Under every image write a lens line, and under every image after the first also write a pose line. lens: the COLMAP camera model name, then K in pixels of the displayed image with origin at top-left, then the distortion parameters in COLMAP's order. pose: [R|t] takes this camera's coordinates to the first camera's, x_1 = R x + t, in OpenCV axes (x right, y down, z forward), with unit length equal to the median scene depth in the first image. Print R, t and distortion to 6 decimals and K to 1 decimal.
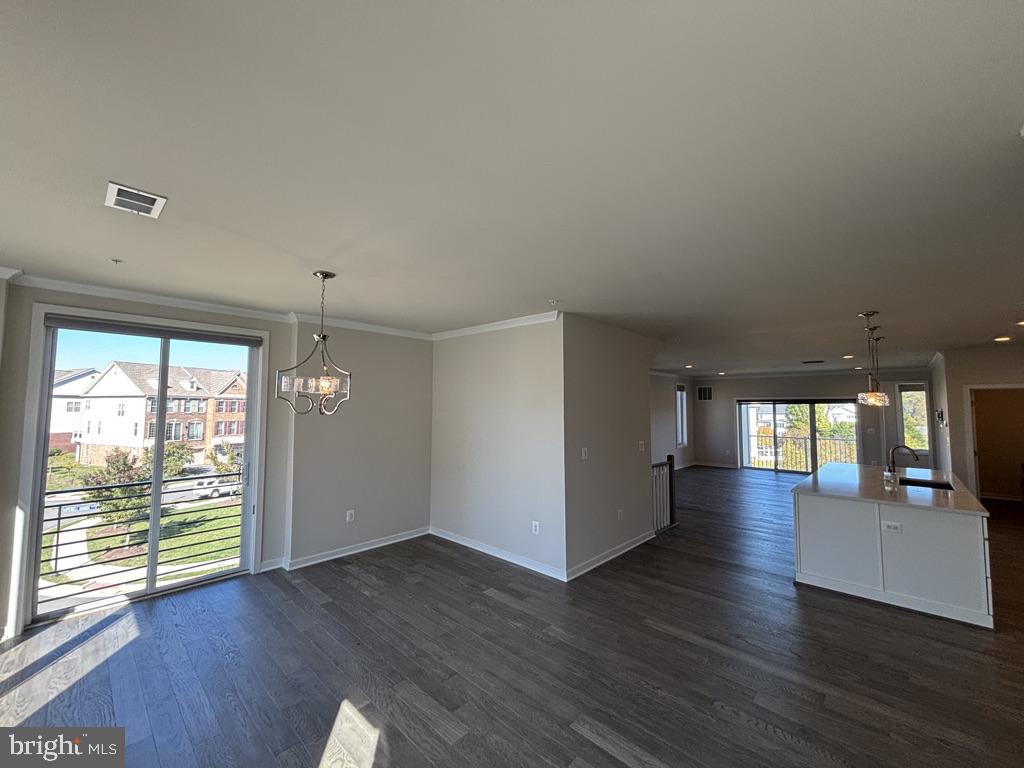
lens RADIAL K [[412.0, 0, 510.6], [0, 412.0, 380.8], [0, 0, 1]] dist [0.002729, -0.000730]
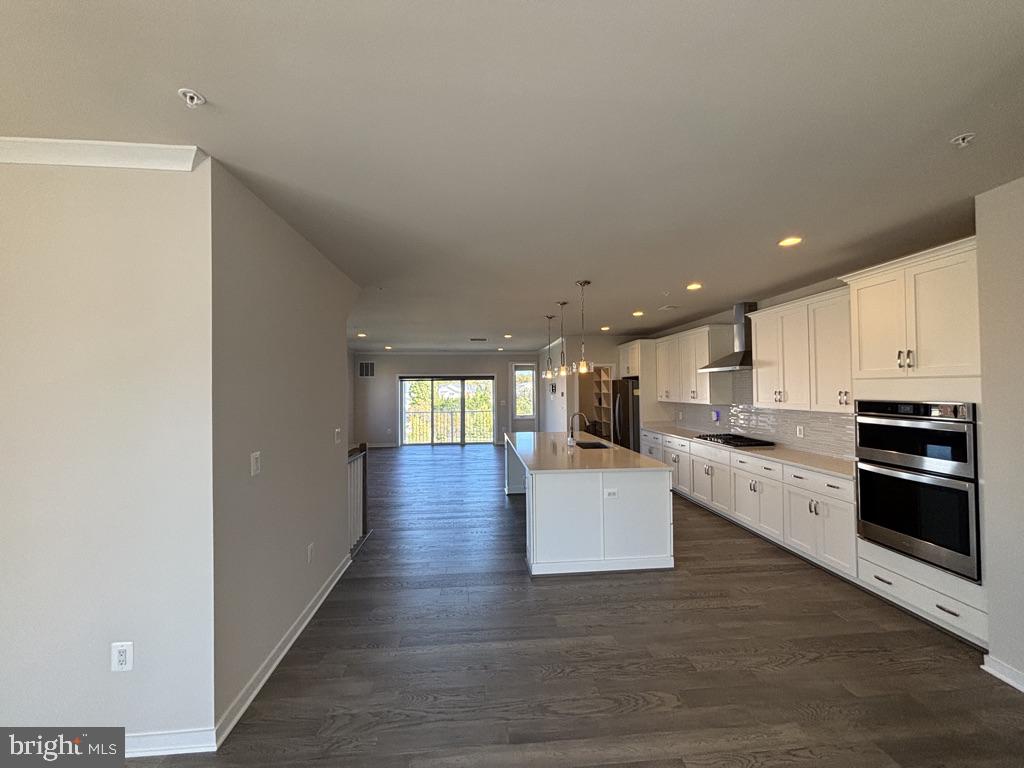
lens RADIAL K [[412.0, 0, 512.1], [0, 412.0, 380.9], [0, 0, 1]] dist [0.002729, -0.000730]
pose [[0.667571, 0.001471, 0.744545, 0.005248], [-0.036570, 0.998856, 0.030815, 0.020655], [-0.743648, -0.047799, 0.666861, 0.186743]]
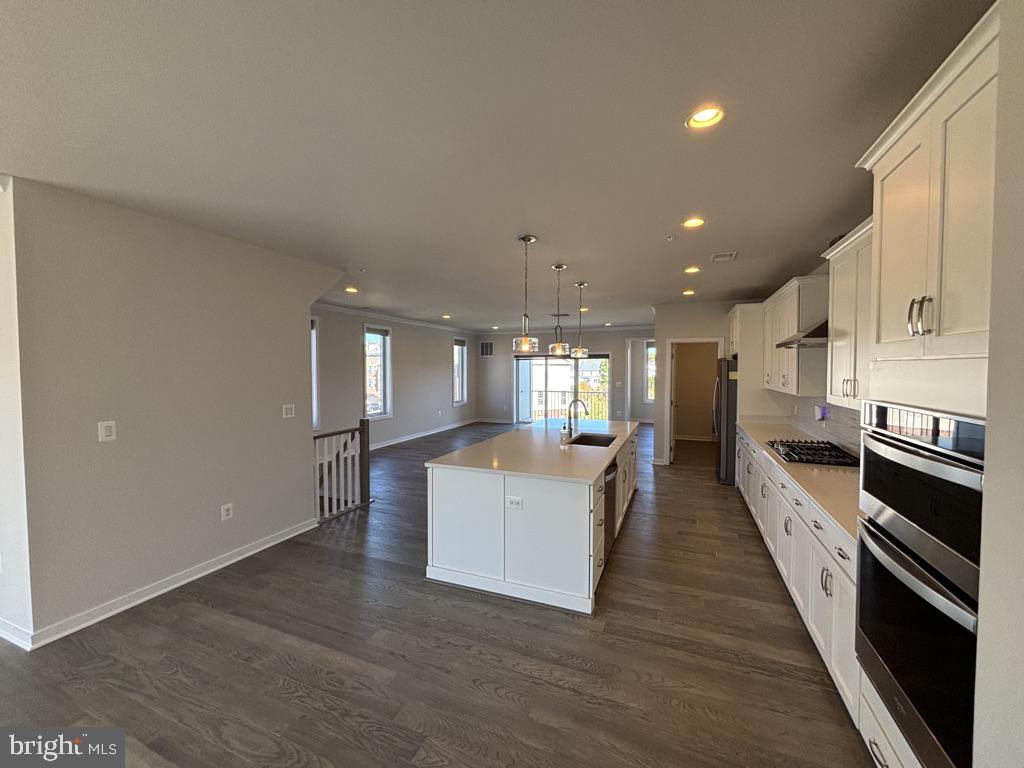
lens RADIAL K [[412.0, 0, 510.1], [0, 412.0, 380.6], [0, 0, 1]] dist [0.002729, -0.000730]
pose [[0.934965, -0.016573, 0.354353, 0.226818], [-0.018813, 0.995186, 0.096181, 0.014662], [-0.354241, -0.096592, 0.930152, 0.099801]]
